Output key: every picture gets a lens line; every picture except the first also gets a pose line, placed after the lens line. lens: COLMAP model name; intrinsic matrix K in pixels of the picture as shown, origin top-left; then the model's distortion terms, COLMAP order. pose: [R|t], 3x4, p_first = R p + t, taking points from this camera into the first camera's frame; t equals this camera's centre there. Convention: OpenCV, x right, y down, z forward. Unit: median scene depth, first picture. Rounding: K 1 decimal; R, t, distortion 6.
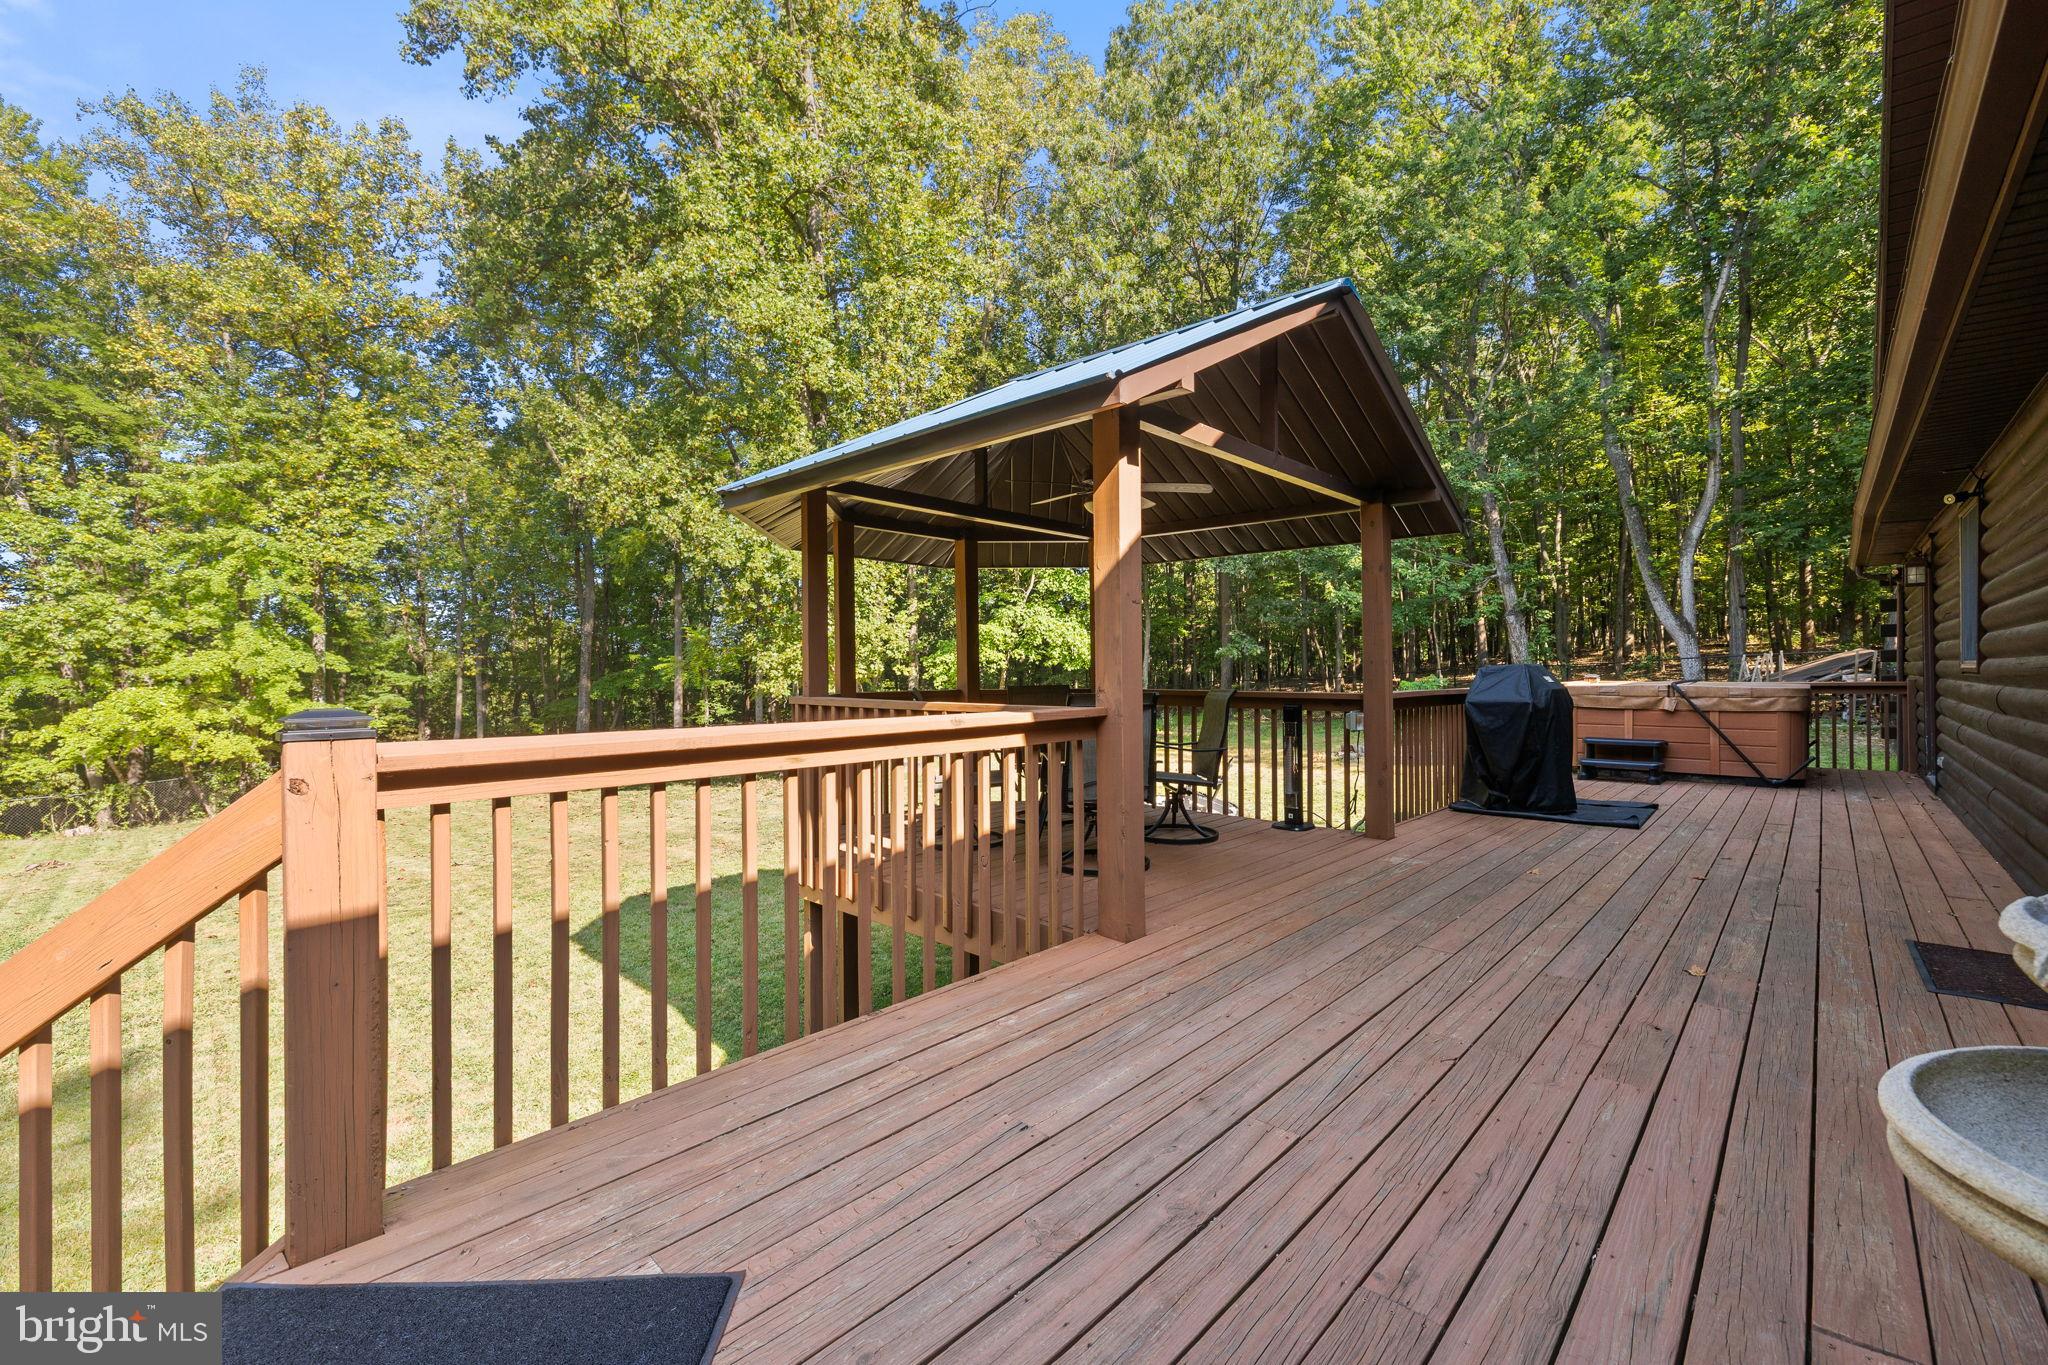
lens RADIAL K [[861.2, 0, 1017.2], [0, 861.2, 676.8], [0, 0, 1]] dist [0.003020, 0.000245]
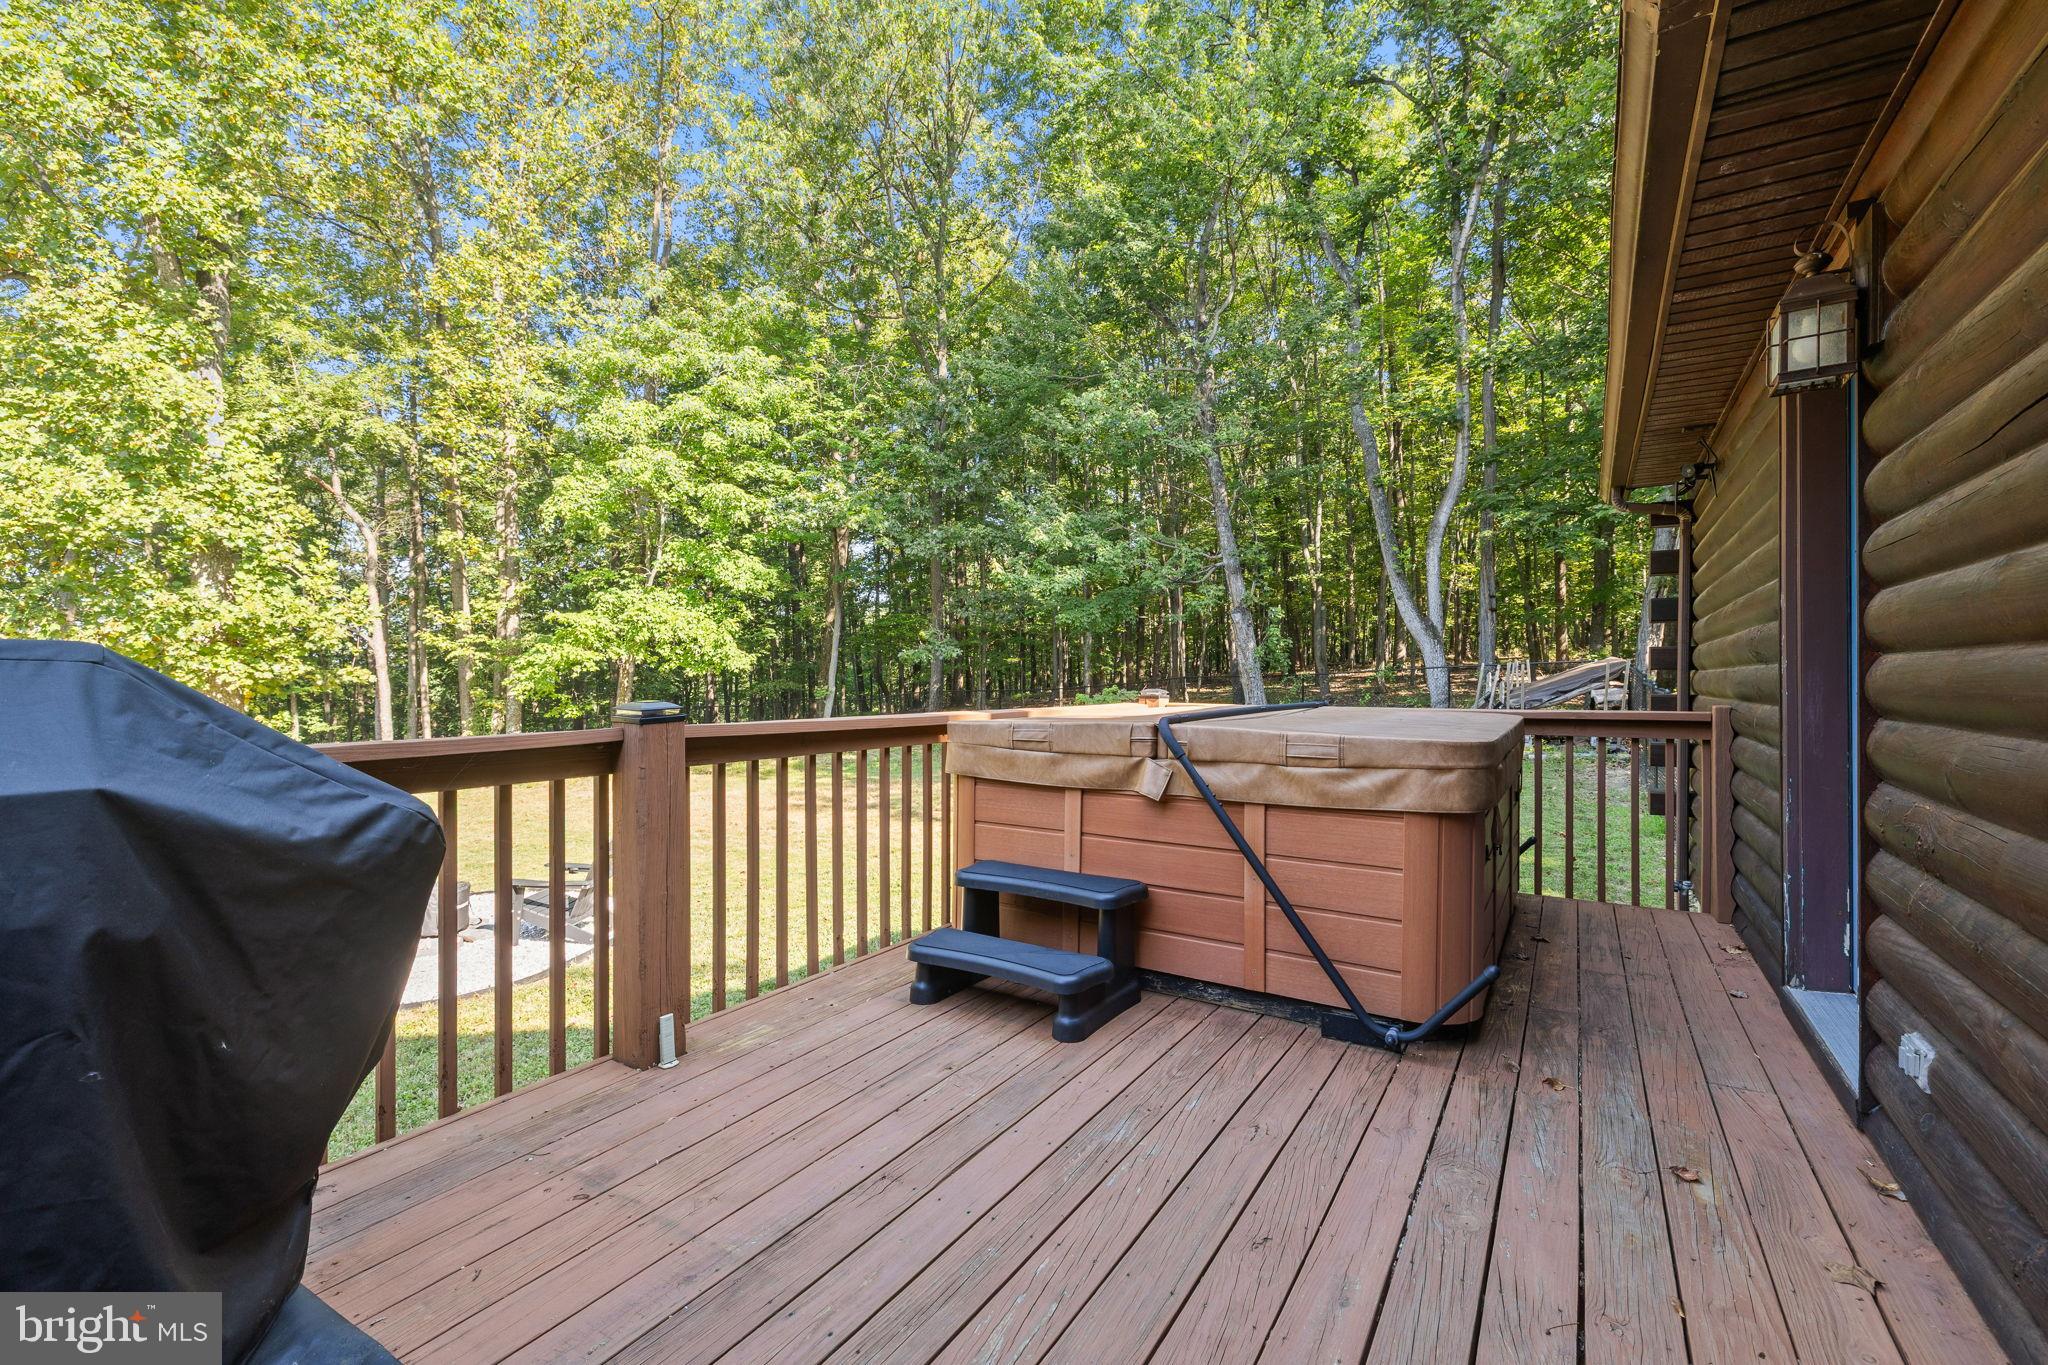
lens RADIAL K [[861.2, 0, 1020.6], [0, 861.2, 686.4], [0, 0, 1]] dist [0.003020, 0.000245]
pose [[0.984528, 0.007008, 0.175085, 0.212351], [-0.007280, 0.999973, 0.000913, -0.001791], [-0.175074, -0.002173, 0.984553, 0.220837]]
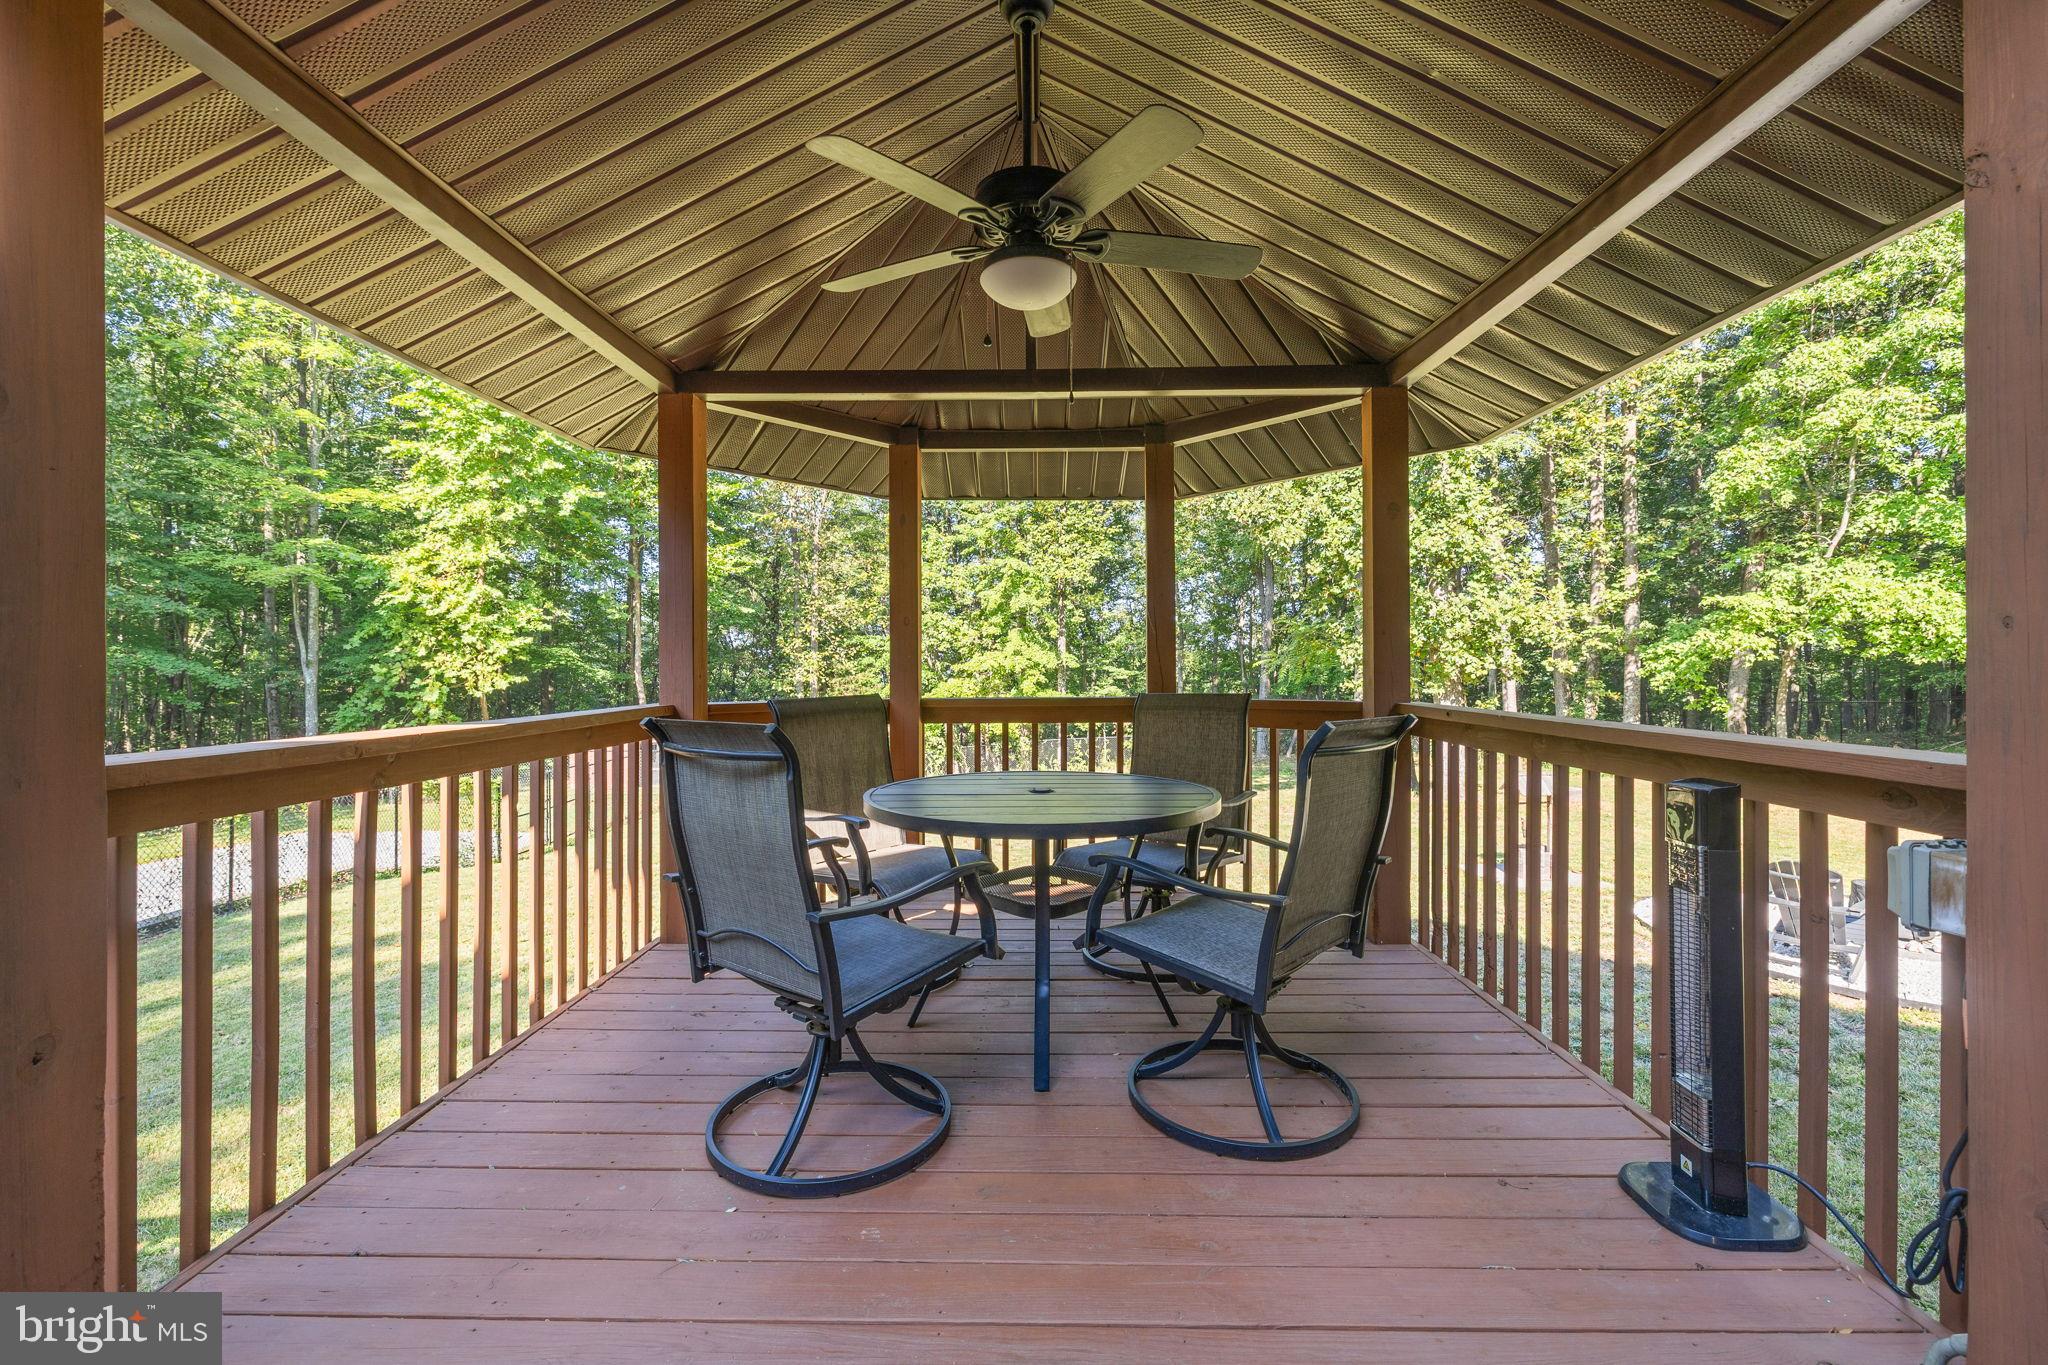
lens RADIAL K [[861.2, 0, 1027.8], [0, 861.2, 676.3], [0, 0, 1]] dist [0.003020, 0.000245]
pose [[0.671554, 0.006991, -0.740923, 0.090539], [-0.003300, 0.999974, 0.006444, -0.000887], [0.740948, -0.001883, 0.671559, 0.151693]]
